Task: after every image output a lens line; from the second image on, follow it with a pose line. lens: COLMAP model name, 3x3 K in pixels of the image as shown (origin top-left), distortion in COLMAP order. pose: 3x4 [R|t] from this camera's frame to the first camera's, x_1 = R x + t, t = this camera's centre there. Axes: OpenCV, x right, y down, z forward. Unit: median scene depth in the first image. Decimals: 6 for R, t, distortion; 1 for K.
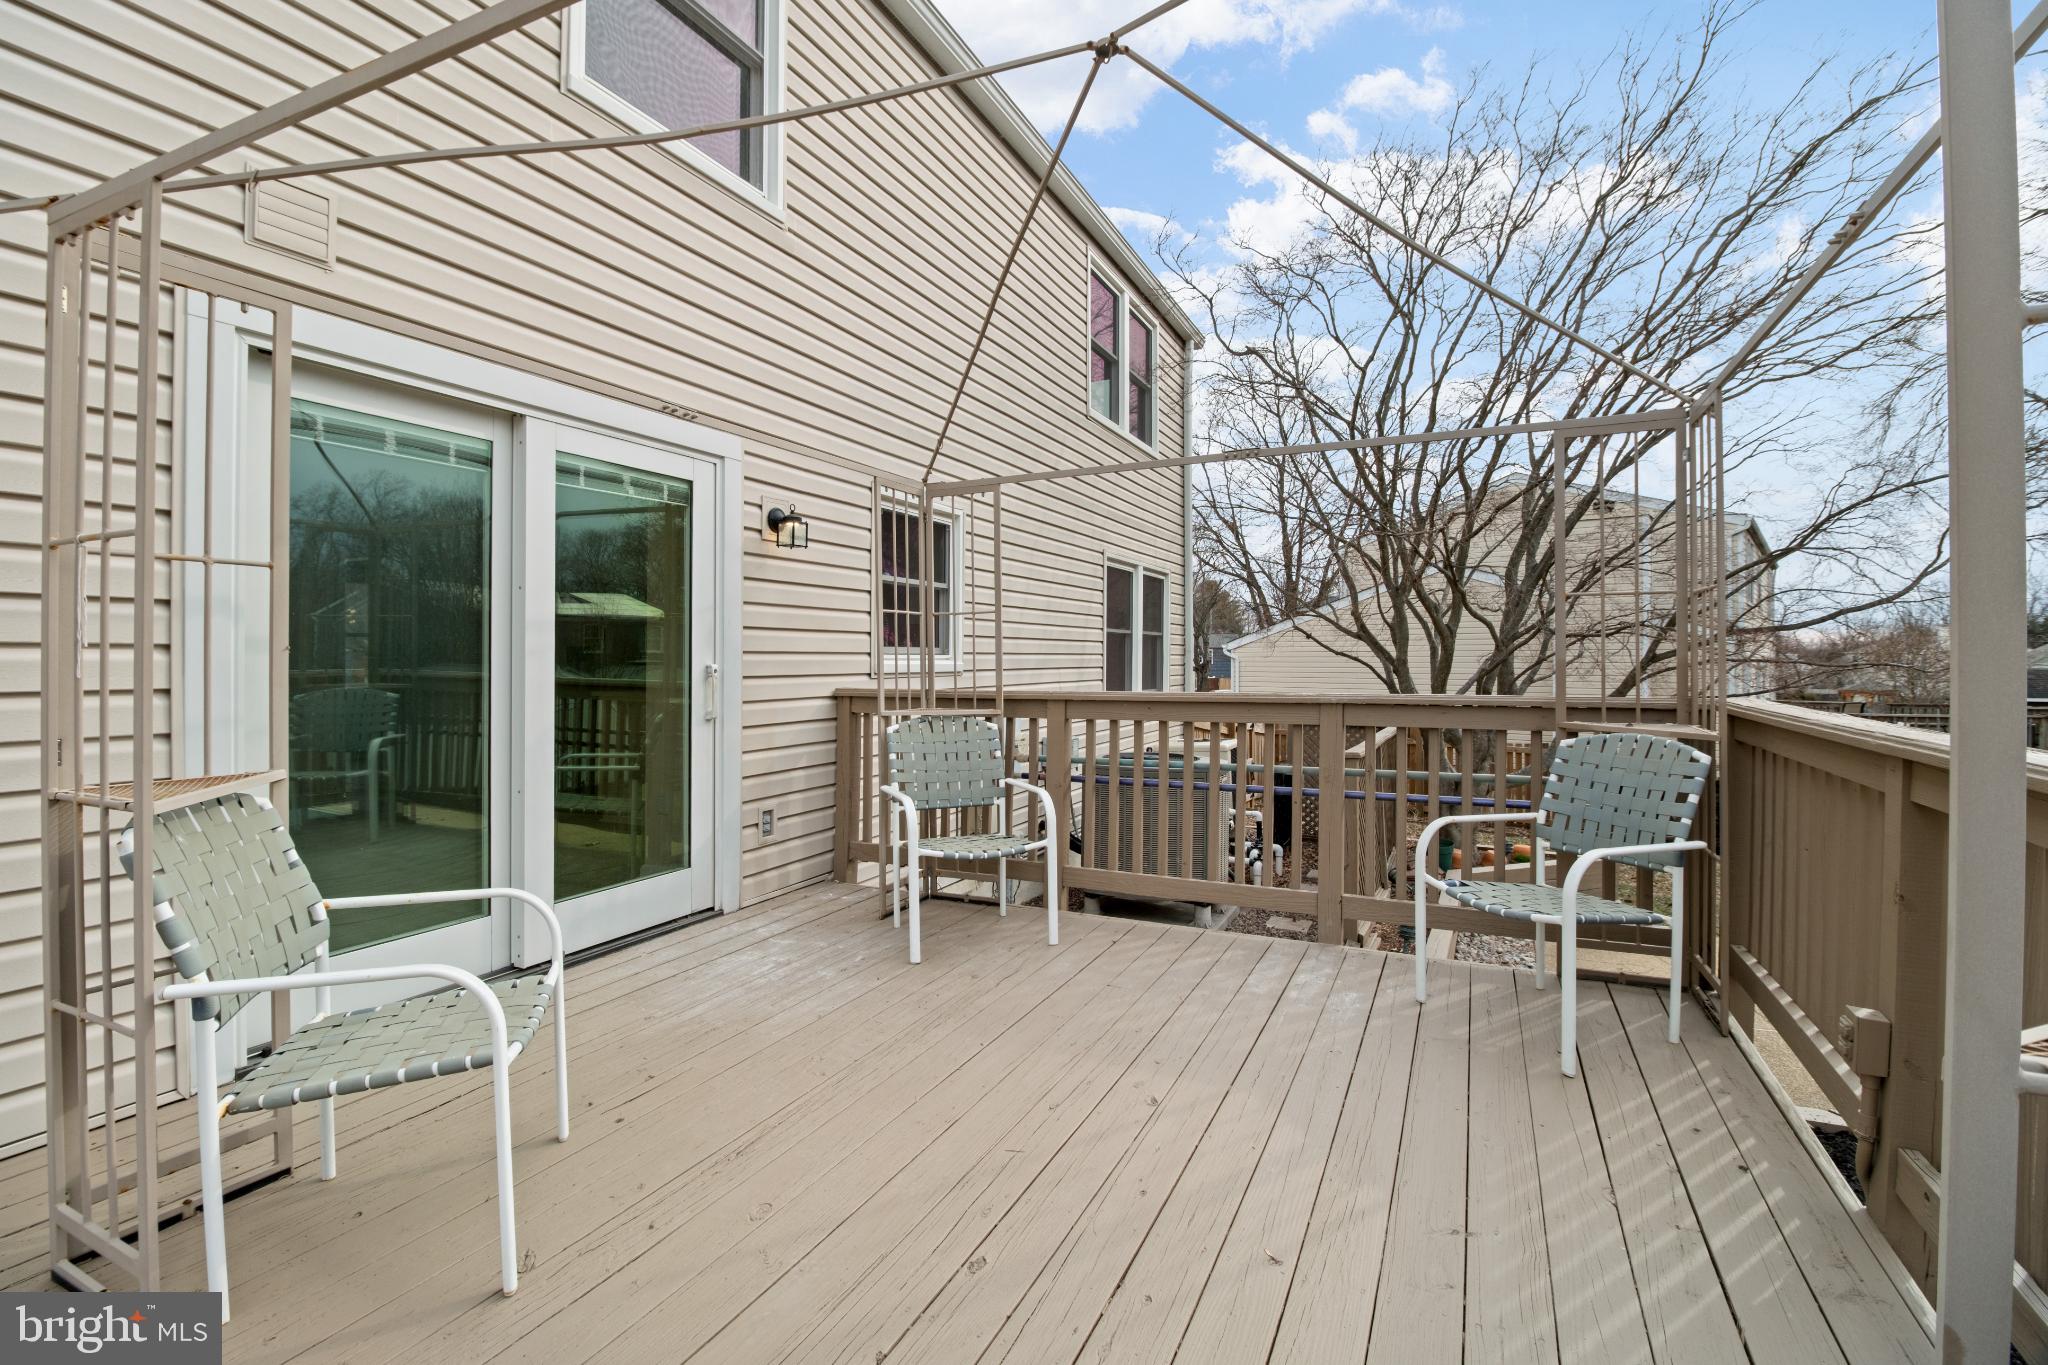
lens RADIAL K [[855.4, 0, 1015.7], [0, 855.4, 660.8], [0, 0, 1]] dist [-0.000327, -0.000203]
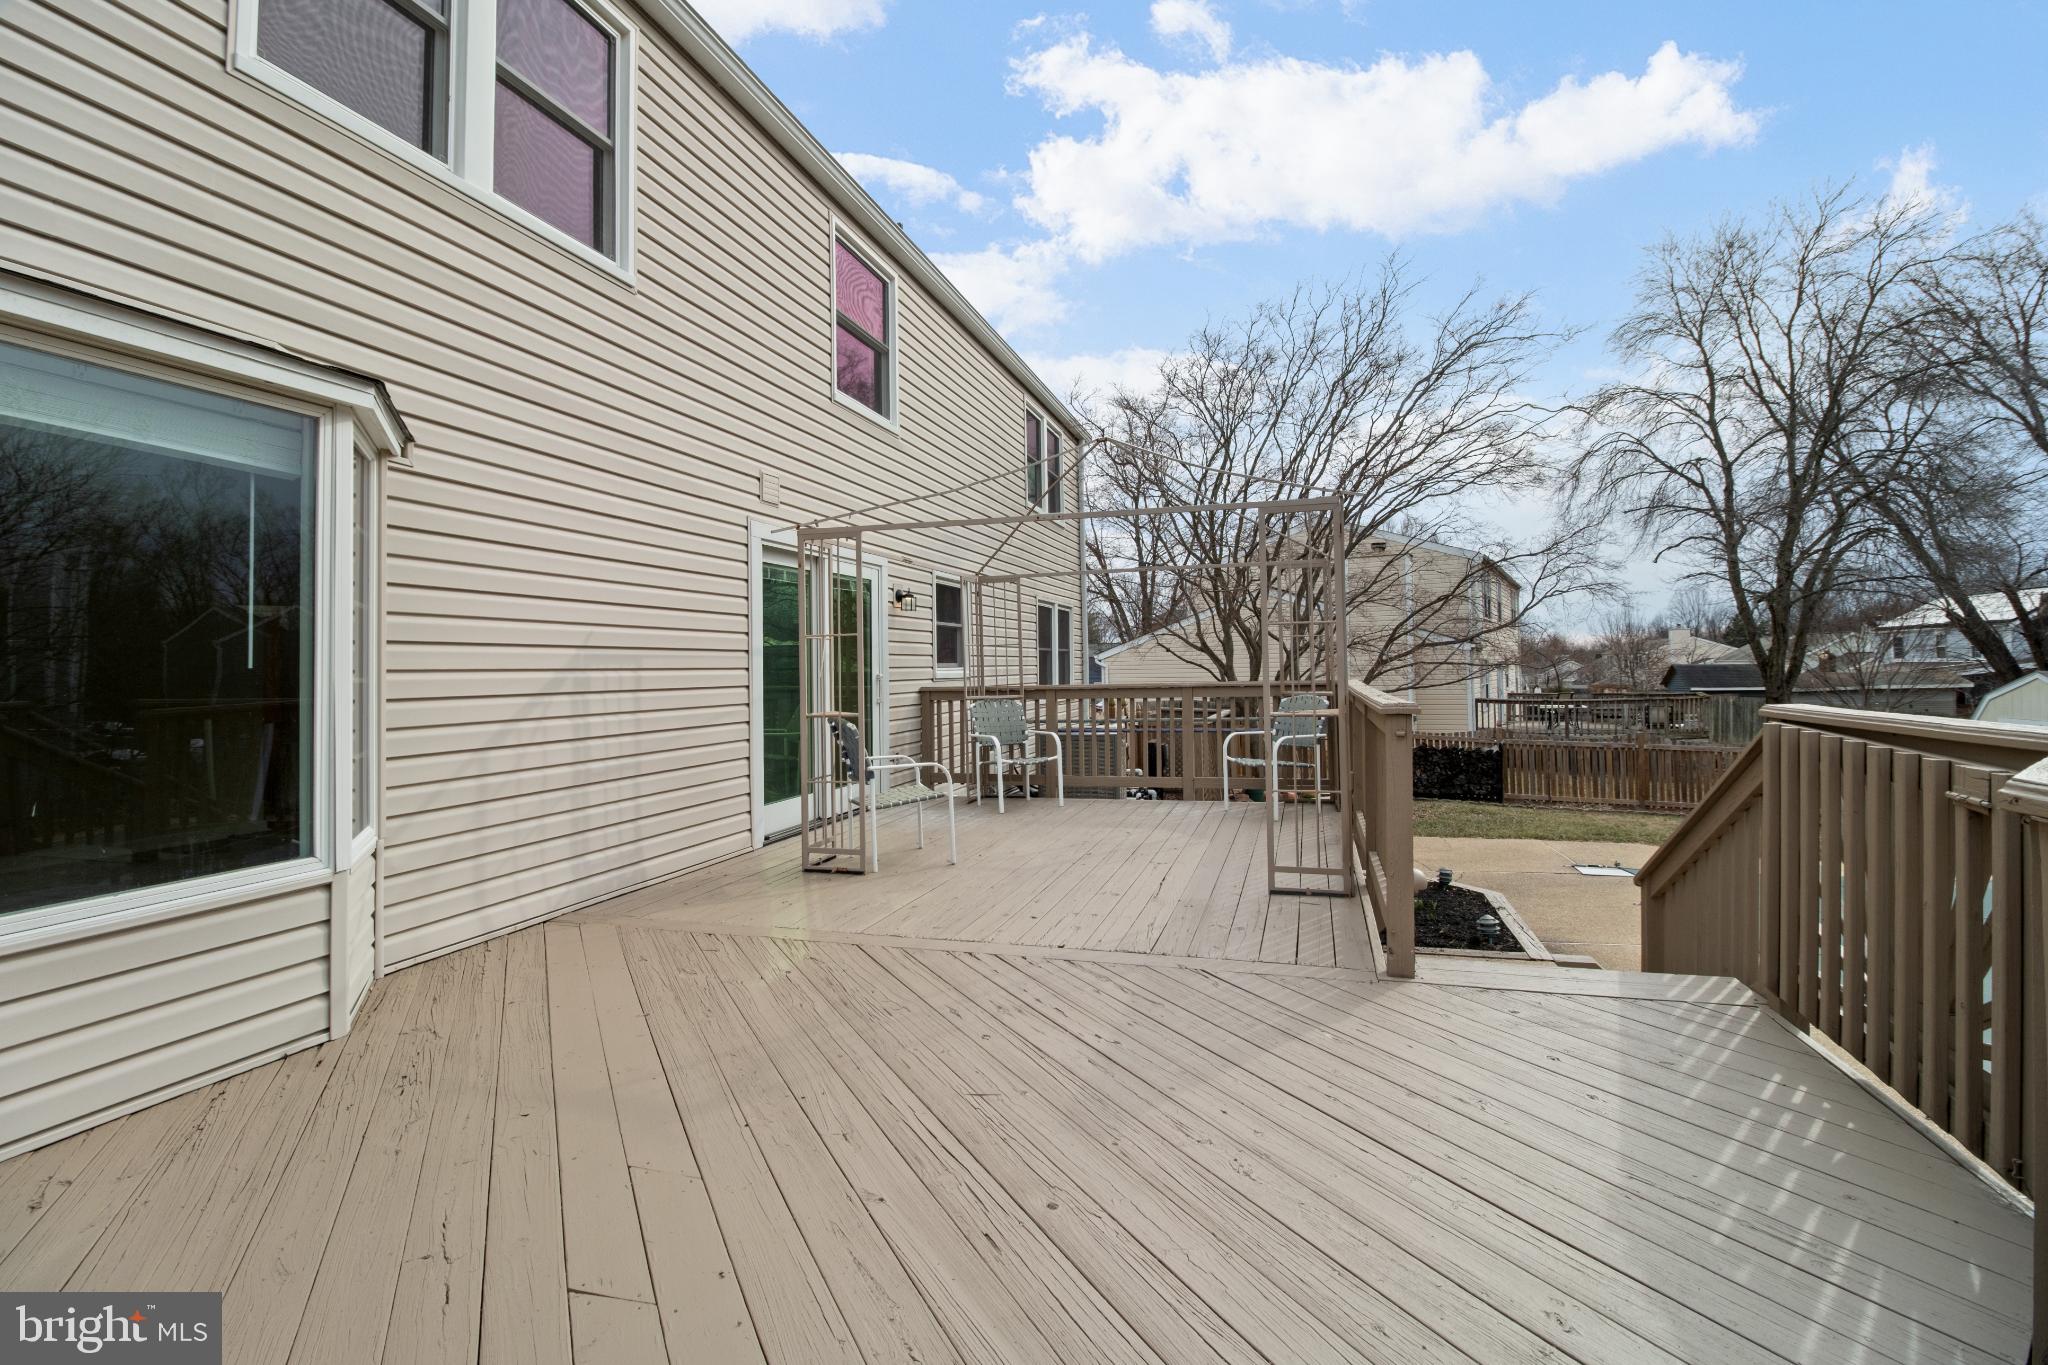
lens RADIAL K [[855.4, 0, 1015.7], [0, 855.4, 660.8], [0, 0, 1]] dist [-0.000327, -0.000203]
pose [[0.986561, -0.016217, 0.162584, -0.168365], [0.018347, 0.999764, -0.011606, 0.001065], [-0.162358, 0.014433, 0.986626, -0.438058]]
